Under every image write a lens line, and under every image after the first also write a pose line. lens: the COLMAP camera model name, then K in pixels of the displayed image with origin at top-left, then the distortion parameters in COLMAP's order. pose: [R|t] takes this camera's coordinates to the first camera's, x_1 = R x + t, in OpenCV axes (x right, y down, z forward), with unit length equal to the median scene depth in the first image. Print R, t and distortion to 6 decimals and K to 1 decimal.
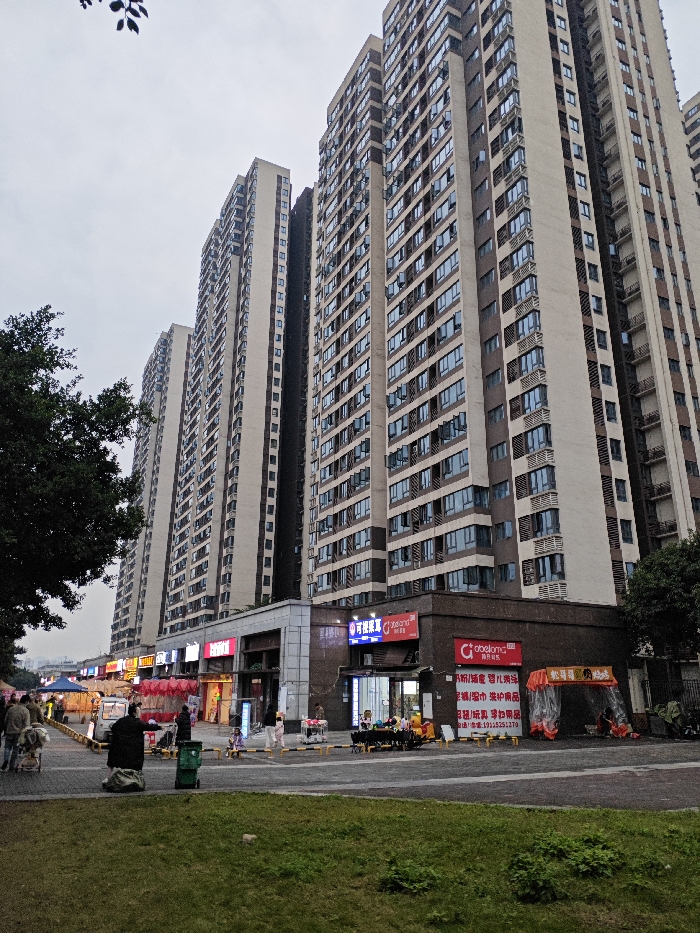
lens RADIAL K [[663.2, 0, 344.7], [0, 663.2, 452.1], [0, 0, 1]] dist [0.064356, -0.092712]
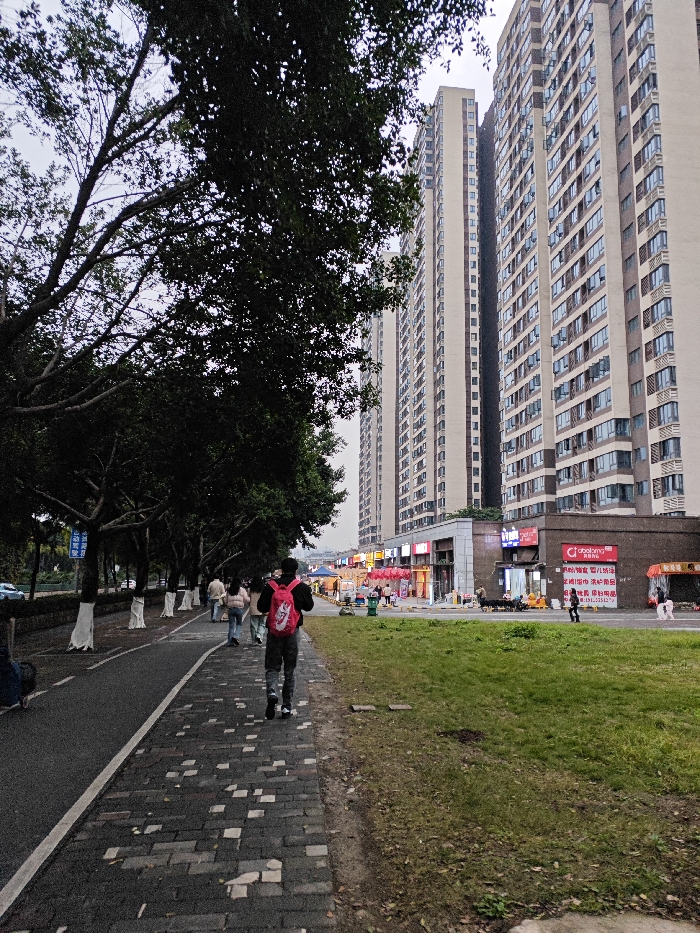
lens RADIAL K [[663.2, 0, 344.7], [0, 663.2, 452.1], [0, 0, 1]] dist [0.064356, -0.092712]
pose [[0.938713, -0.056335, -0.340065, 0.111560], [0.108581, 0.984656, 0.136608, -0.086806], [0.327152, -0.165161, 0.930427, -0.246853]]
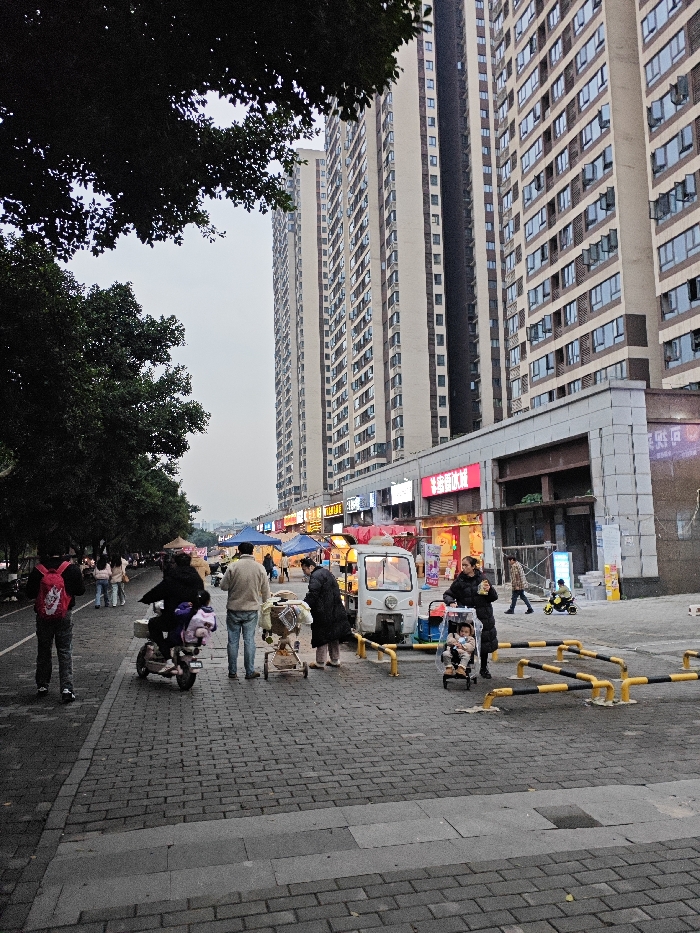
lens RADIAL K [[661.8, 0, 348.7], [0, 661.8, 481.6], [0, 0, 1]] dist [0.067683, -0.083529]
pose [[0.977074, -0.053732, -0.206008, -0.108264], [0.103401, 0.965605, 0.238569, 0.083510], [0.186103, -0.254401, 0.949023, 0.225652]]
